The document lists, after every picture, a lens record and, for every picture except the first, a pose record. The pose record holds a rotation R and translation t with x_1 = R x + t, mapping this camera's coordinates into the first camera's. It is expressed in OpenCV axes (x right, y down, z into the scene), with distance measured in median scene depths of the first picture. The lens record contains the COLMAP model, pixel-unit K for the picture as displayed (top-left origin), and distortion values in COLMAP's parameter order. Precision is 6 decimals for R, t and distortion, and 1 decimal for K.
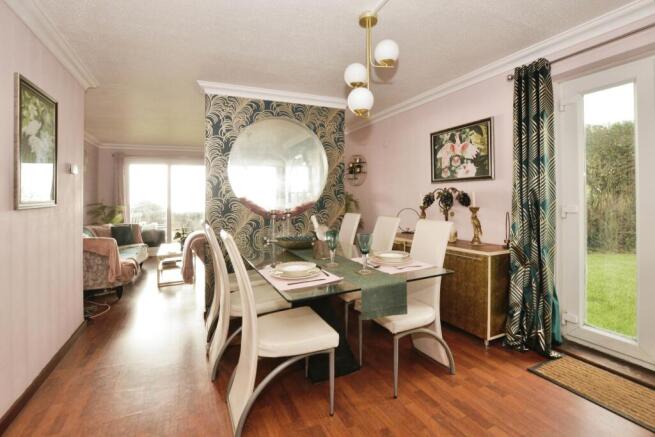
lens RADIAL K [[302.7, 0, 317.5], [0, 302.7, 199.1], [0, 0, 1]] dist [-0.002004, -0.000444]
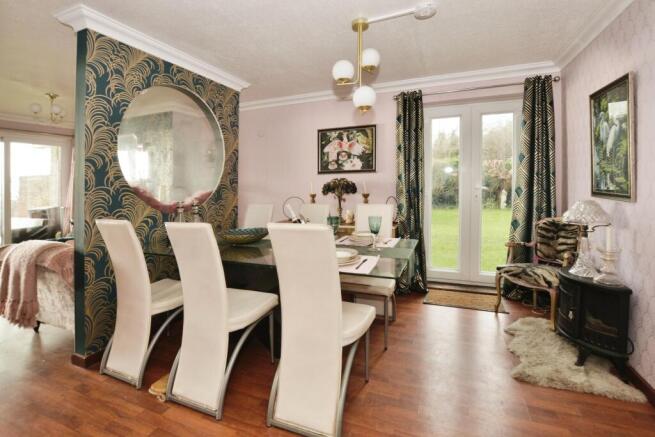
lens RADIAL K [[302.7, 0, 317.5], [0, 302.7, 199.1], [0, 0, 1]] dist [-0.002004, -0.000444]
pose [[0.746816, -0.028419, 0.664423, -0.422877], [0.009336, 0.999436, 0.032254, 0.005757], [-0.664965, -0.017885, 0.746660, 0.165210]]
